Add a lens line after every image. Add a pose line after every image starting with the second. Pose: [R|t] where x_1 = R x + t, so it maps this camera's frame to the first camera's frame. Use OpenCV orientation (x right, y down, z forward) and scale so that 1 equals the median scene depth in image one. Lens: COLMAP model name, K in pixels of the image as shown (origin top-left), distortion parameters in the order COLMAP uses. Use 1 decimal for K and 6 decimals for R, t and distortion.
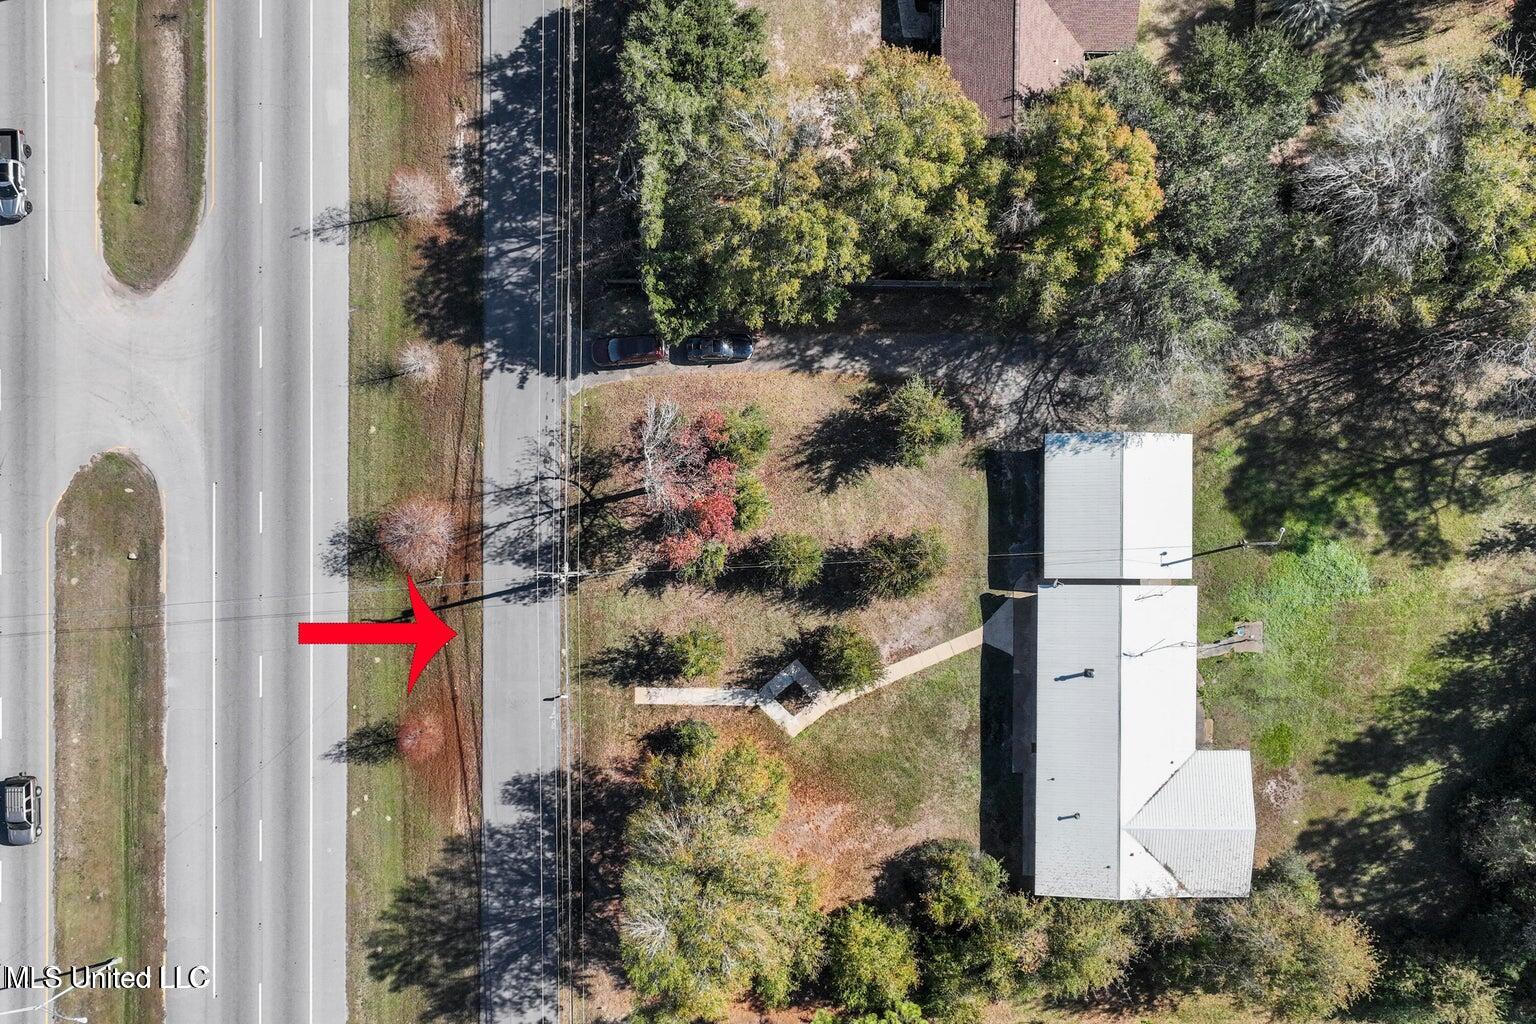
lens RADIAL K [[1306.2, 0, 767.9], [0, 1306.2, 509.4], [0, 0, 1]] dist [0.010422, -0.016264]
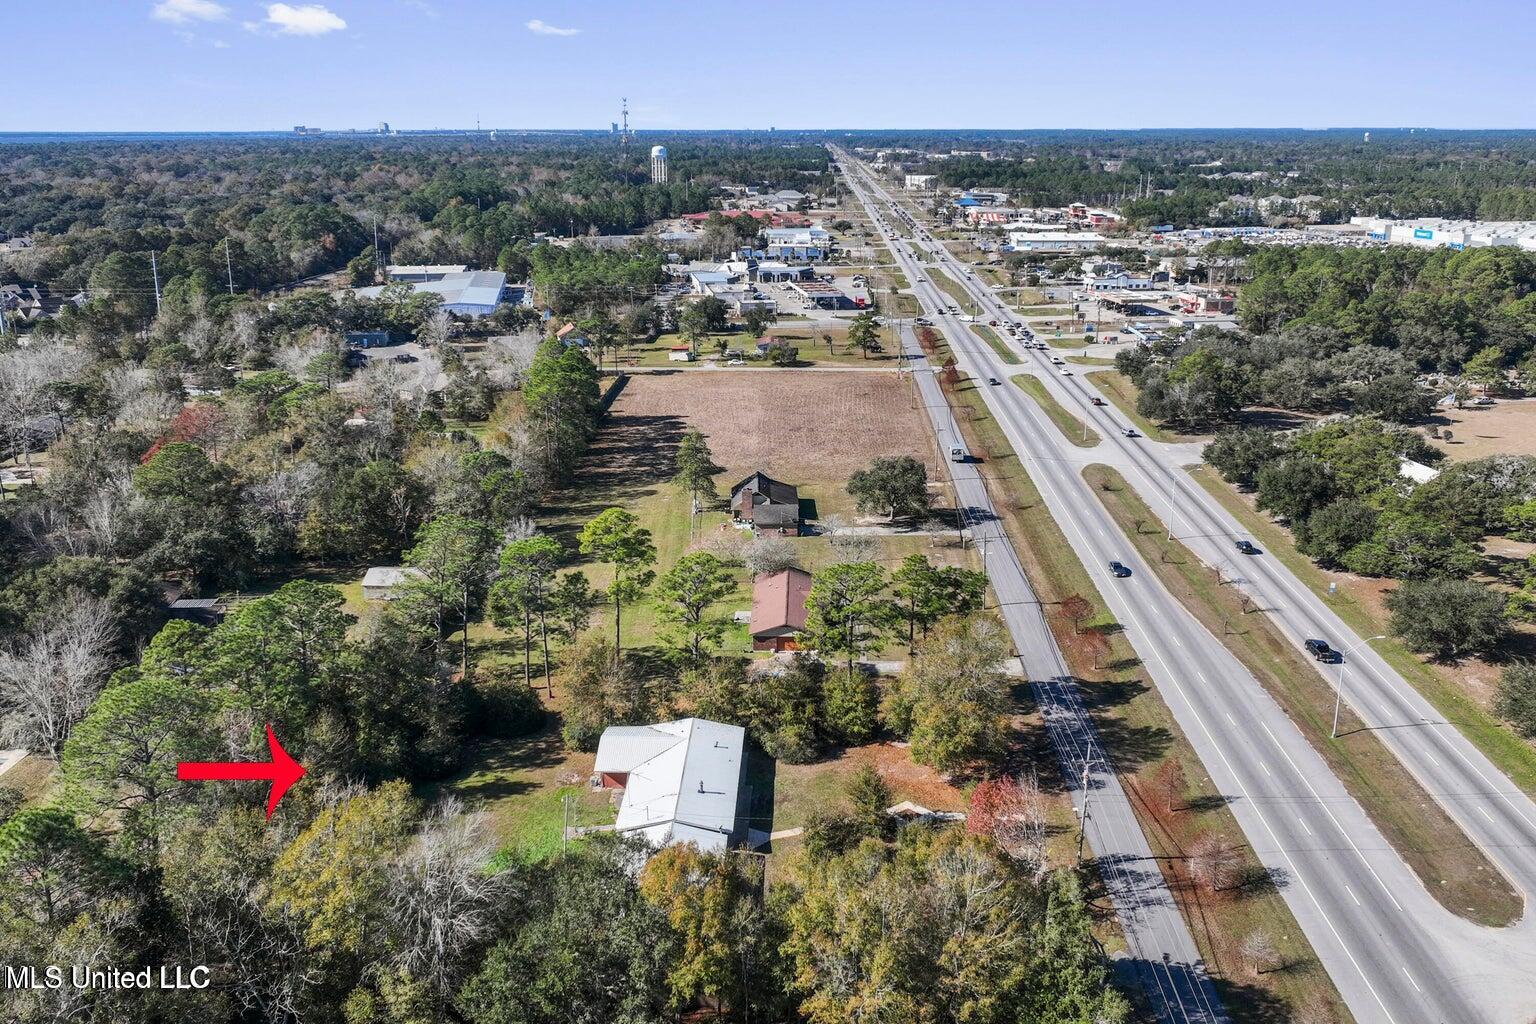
lens RADIAL K [[1306.2, 0, 779.2], [0, 1306.2, 518.7], [0, 0, 1]] dist [0.010422, -0.016264]
pose [[-0.999693, -0.003603, 0.024500, 0.124203], [0.024445, -0.301669, 0.953099, -1.081752], [0.003956, 0.953406, 0.301665, 0.287708]]
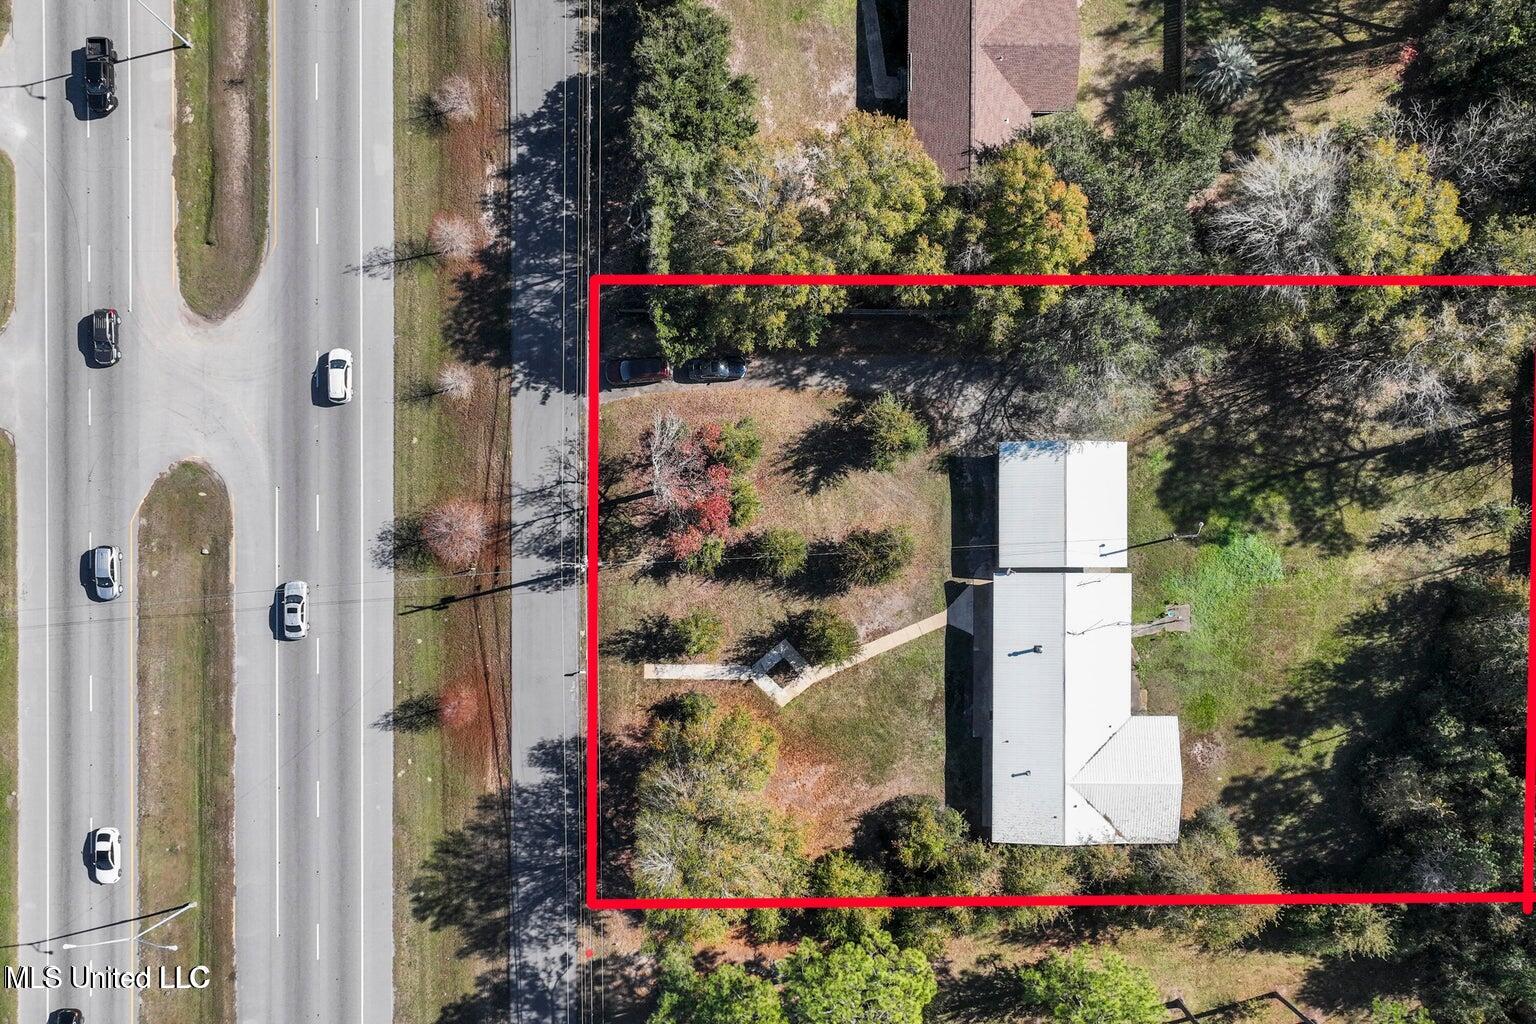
lens RADIAL K [[1306.2, 0, 768.2], [0, 1306.2, 509.5], [0, 0, 1]] dist [0.010422, -0.016264]
pose [[0.999989, -0.003585, 0.002906, 0.004345], [0.003594, 0.999990, -0.002815, 0.004070], [-0.002896, 0.002826, 0.999992, -0.148902]]
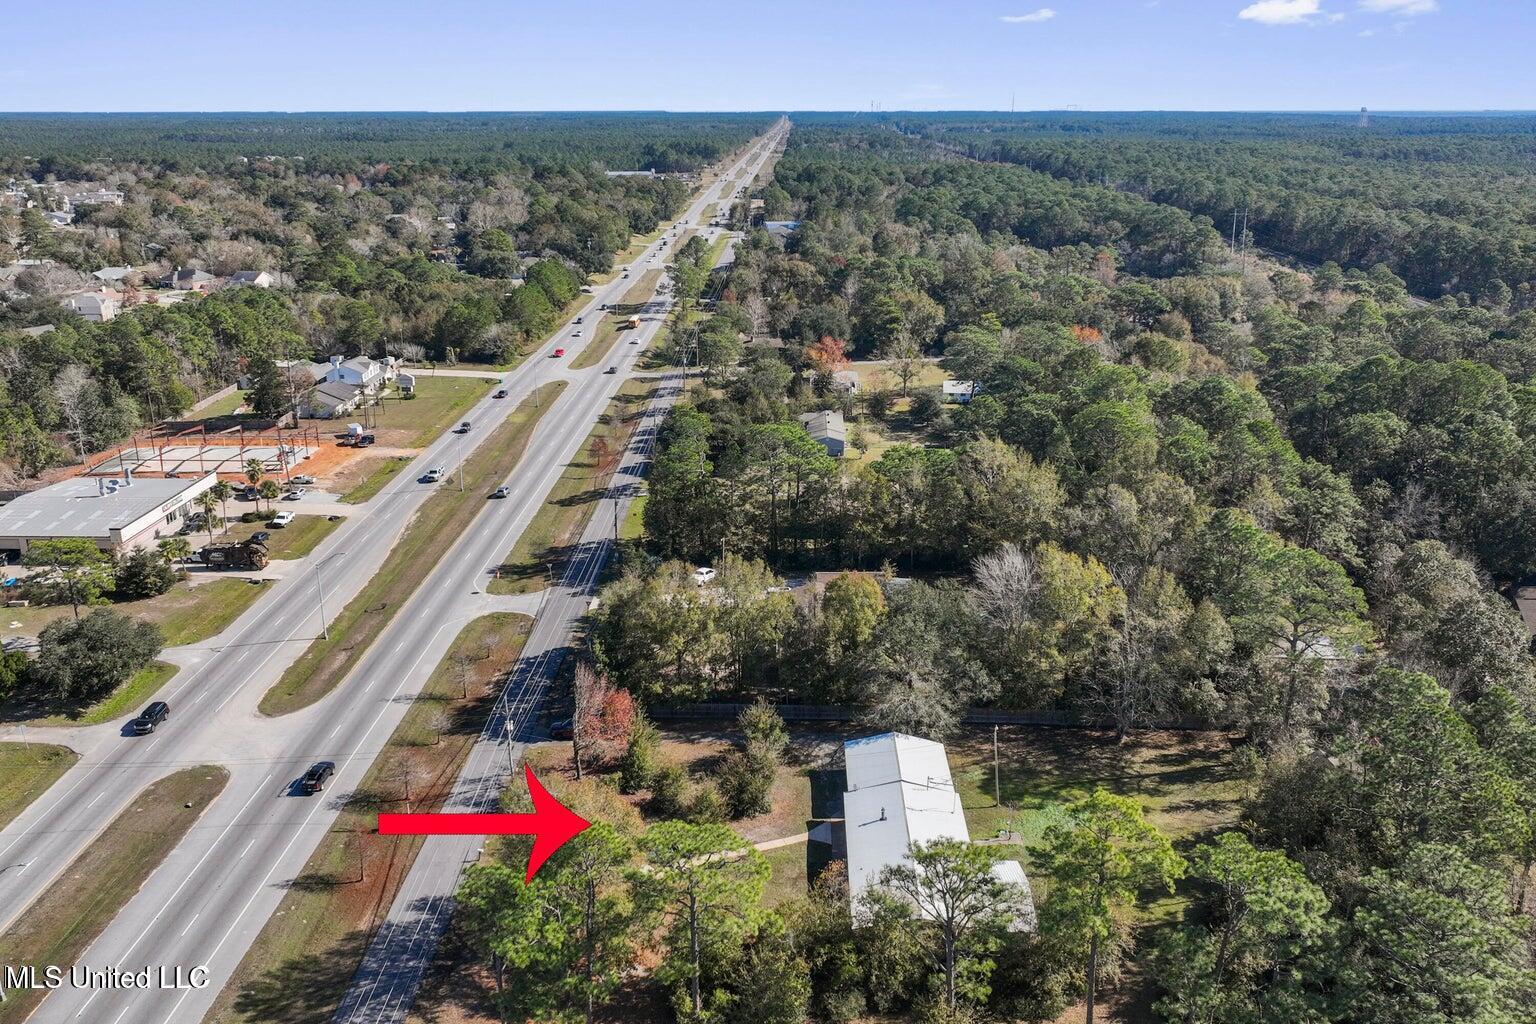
lens RADIAL K [[1306.2, 0, 774.7], [0, 1306.2, 505.5], [0, 0, 1]] dist [0.010422, -0.016264]
pose [[0.999882, 0.007928, -0.013131, 0.145578], [-0.014797, 0.272915, -0.961924, 1.271149], [-0.004042, 0.962005, 0.273000, 0.322395]]
